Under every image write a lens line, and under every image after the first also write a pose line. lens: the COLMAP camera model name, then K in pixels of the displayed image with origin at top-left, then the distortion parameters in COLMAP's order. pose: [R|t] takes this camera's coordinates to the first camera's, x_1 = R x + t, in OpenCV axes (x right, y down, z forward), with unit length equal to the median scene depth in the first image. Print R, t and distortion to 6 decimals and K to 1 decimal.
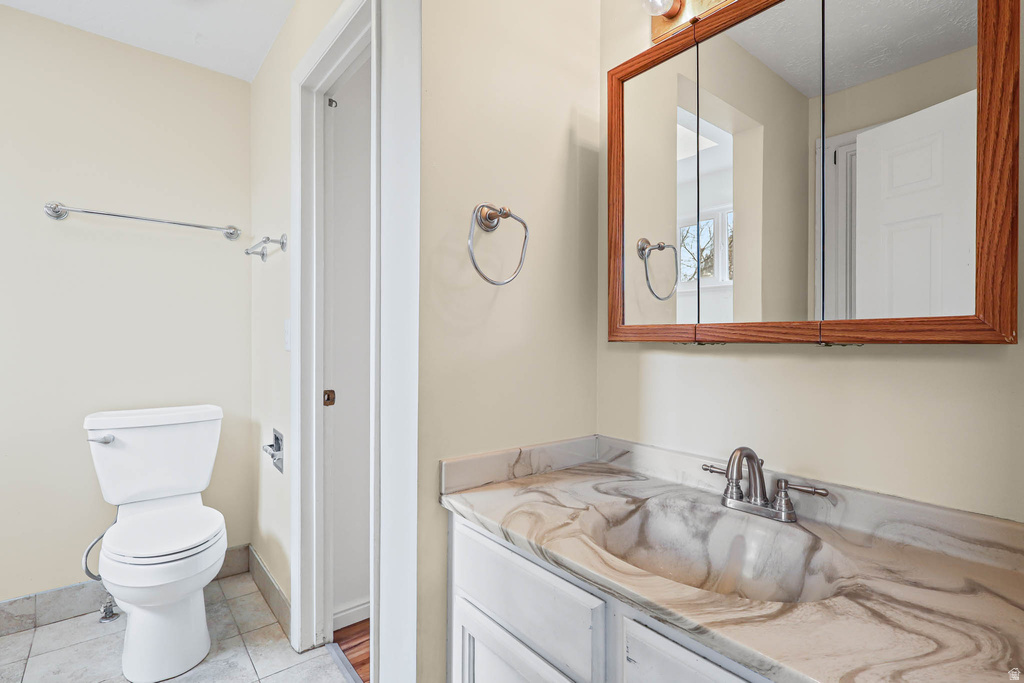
lens RADIAL K [[474.6, 0, 512.0], [0, 474.6, 341.5], [0, 0, 1]] dist [0.003508, 0.000580]
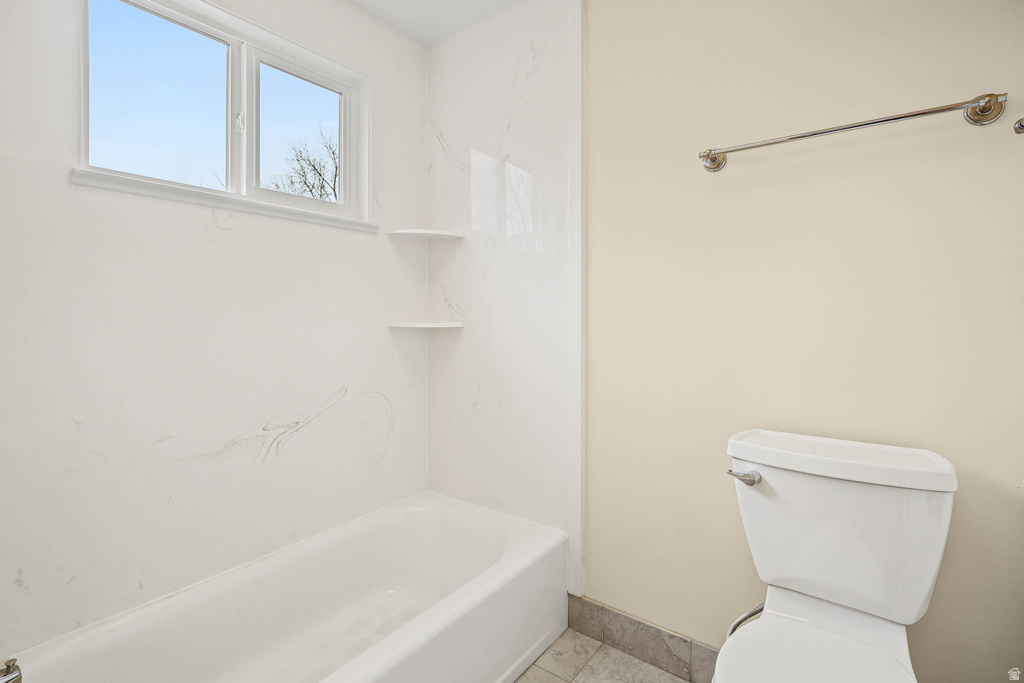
lens RADIAL K [[486.9, 0, 514.3], [0, 486.9, 320.4], [0, 0, 1]] dist [0.004288, 0.000089]
pose [[0.246826, 0.003777, -0.969052, -0.269527], [0.000607, 0.999992, 0.004052, -0.014964], [0.969060, -0.001588, 0.246822, 0.498040]]
